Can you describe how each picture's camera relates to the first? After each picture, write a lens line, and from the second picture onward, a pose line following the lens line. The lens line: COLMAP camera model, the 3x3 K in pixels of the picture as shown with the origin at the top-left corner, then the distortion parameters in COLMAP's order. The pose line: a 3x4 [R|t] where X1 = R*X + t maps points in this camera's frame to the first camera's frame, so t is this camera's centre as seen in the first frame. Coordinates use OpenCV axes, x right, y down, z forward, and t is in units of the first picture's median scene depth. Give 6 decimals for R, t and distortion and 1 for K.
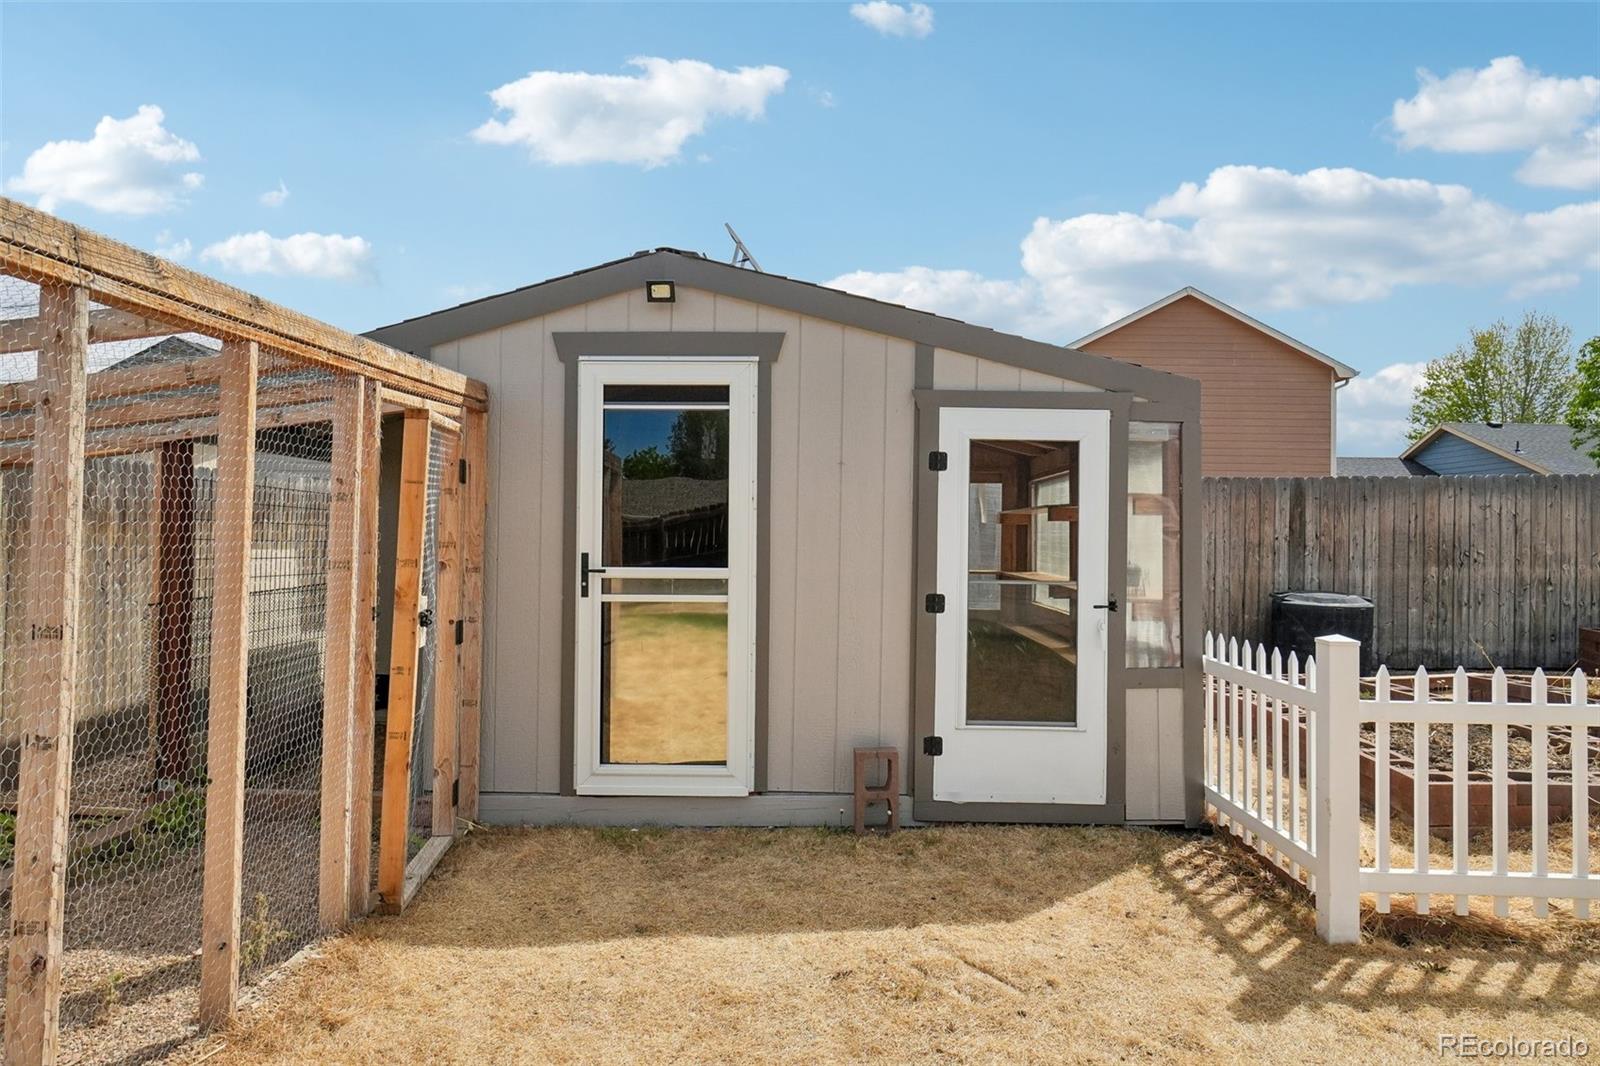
lens RADIAL K [[938.1, 0, 800.1], [0, 938.1, 532.2], [0, 0, 1]] dist [-0.001447, 0.002640]
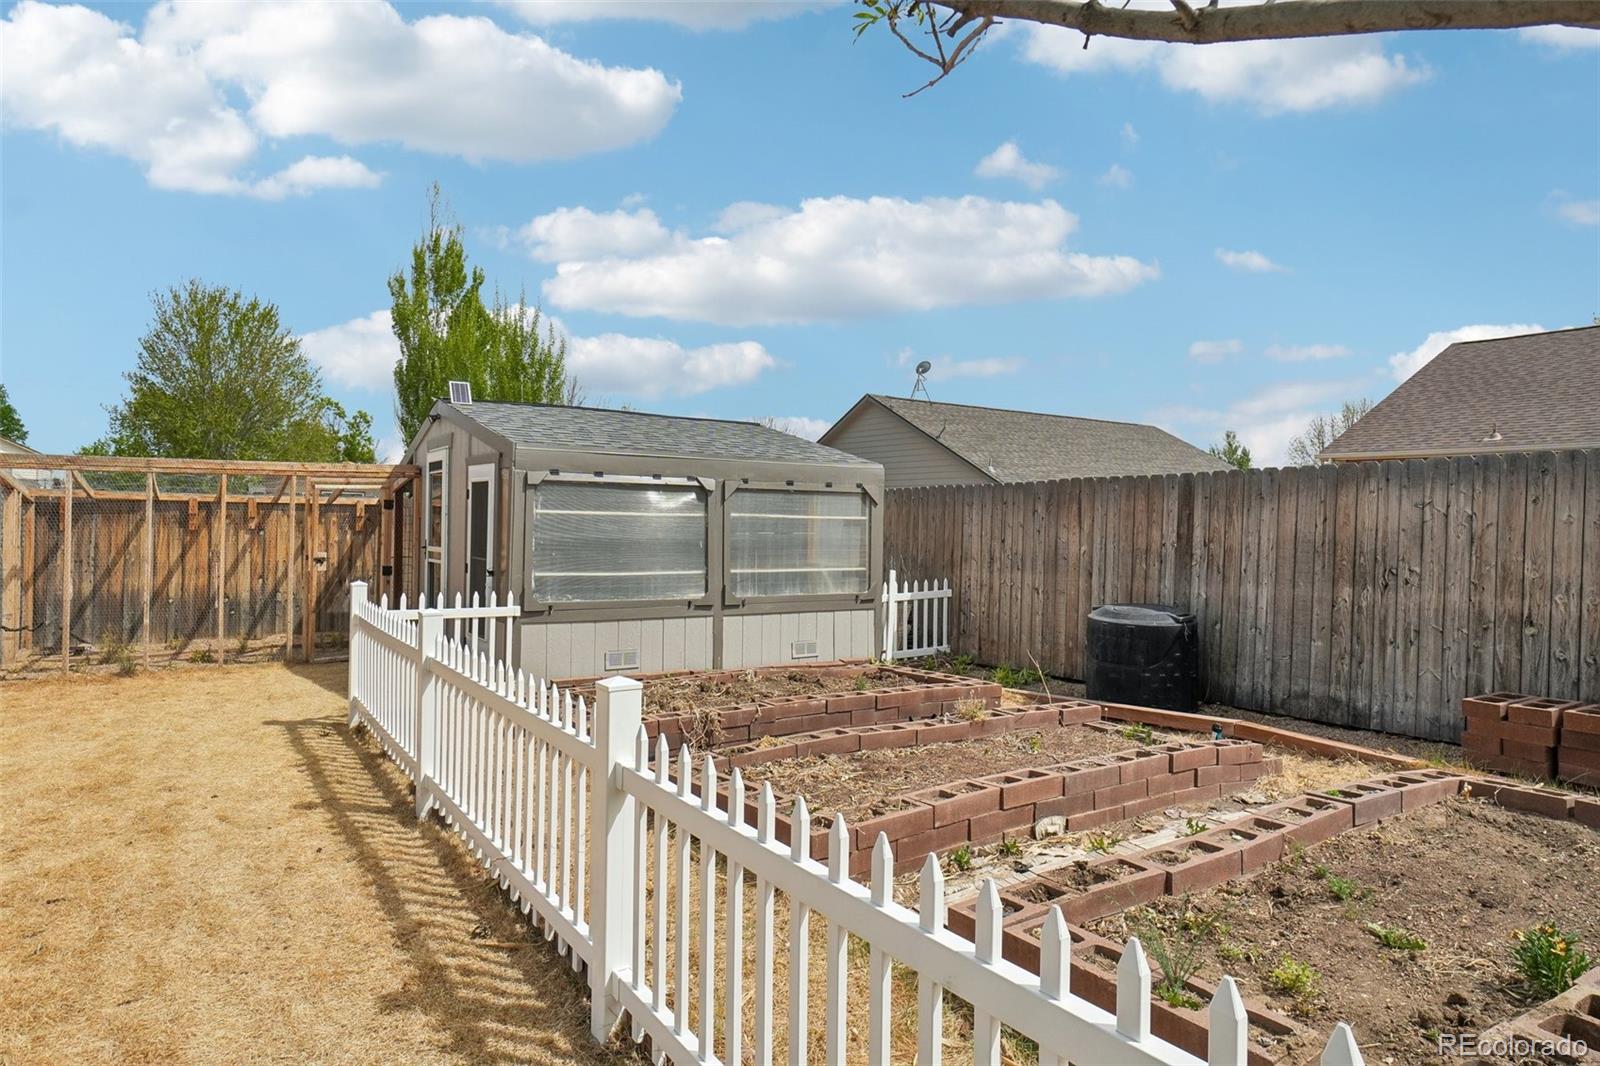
lens RADIAL K [[938.1, 0, 799.8], [0, 938.1, 530.1], [0, 0, 1]] dist [-0.001447, 0.002640]
pose [[0.579386, 0.006162, -0.815030, 1.026706], [-0.006325, 0.999975, 0.003064, -0.007347], [0.815029, 0.003380, 0.579411, 0.224219]]
